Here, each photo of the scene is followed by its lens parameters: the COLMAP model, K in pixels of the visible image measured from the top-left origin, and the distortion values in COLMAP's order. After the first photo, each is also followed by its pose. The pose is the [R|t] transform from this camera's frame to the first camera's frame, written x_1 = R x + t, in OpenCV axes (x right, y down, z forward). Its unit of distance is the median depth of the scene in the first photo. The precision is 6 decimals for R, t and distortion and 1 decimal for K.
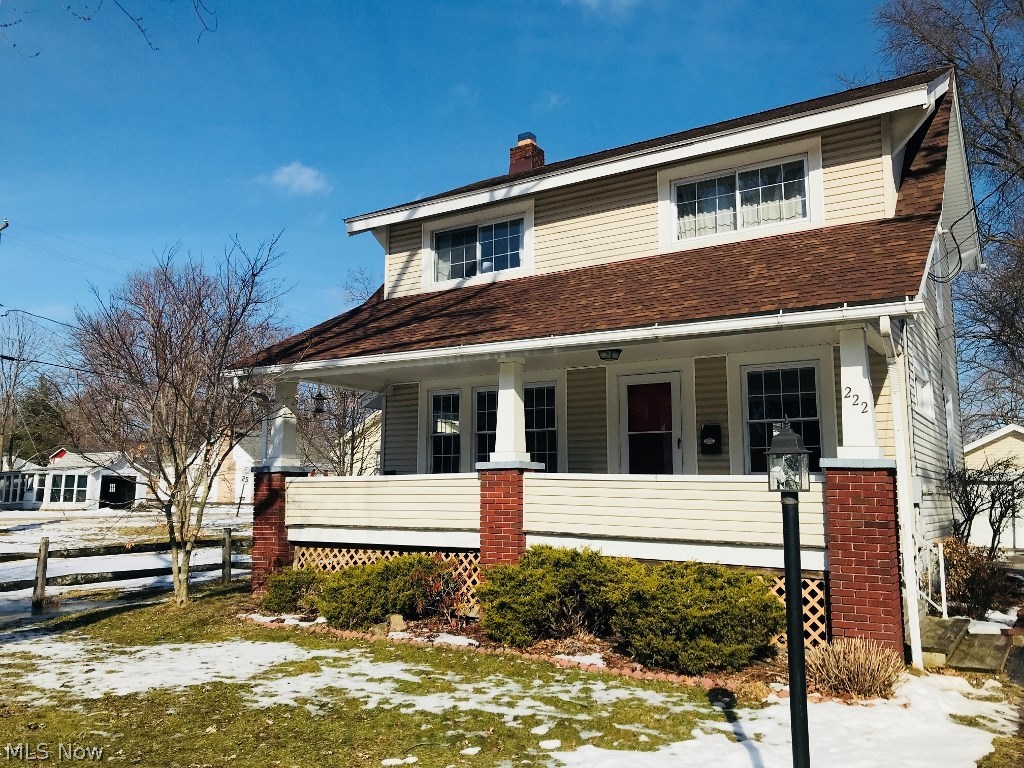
lens RADIAL K [[850.0, 0, 513.3], [0, 850.0, 382.9], [0, 0, 1]] dist [0.042376, -0.057744]
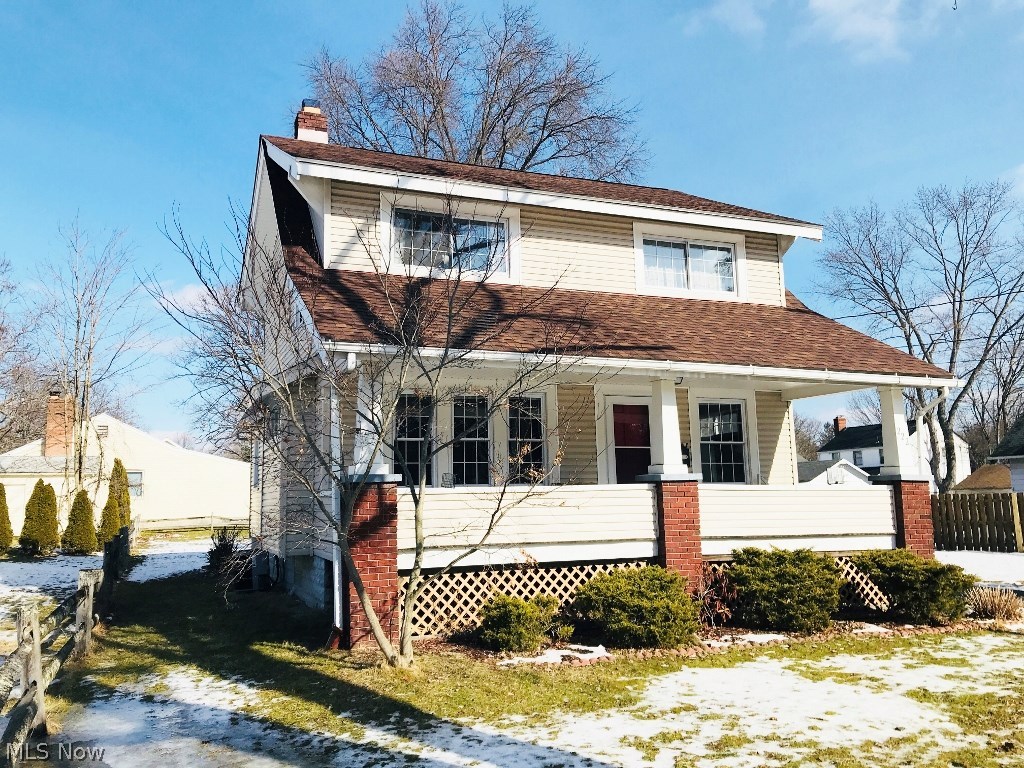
lens RADIAL K [[850.0, 0, 513.0], [0, 850.0, 383.0], [0, 0, 1]] dist [0.042376, -0.057744]
pose [[0.573465, 0.096738, 0.813498, -0.943866], [-0.089444, 0.994461, -0.055205, 0.053200], [-0.814333, -0.041104, 0.578941, 0.513849]]
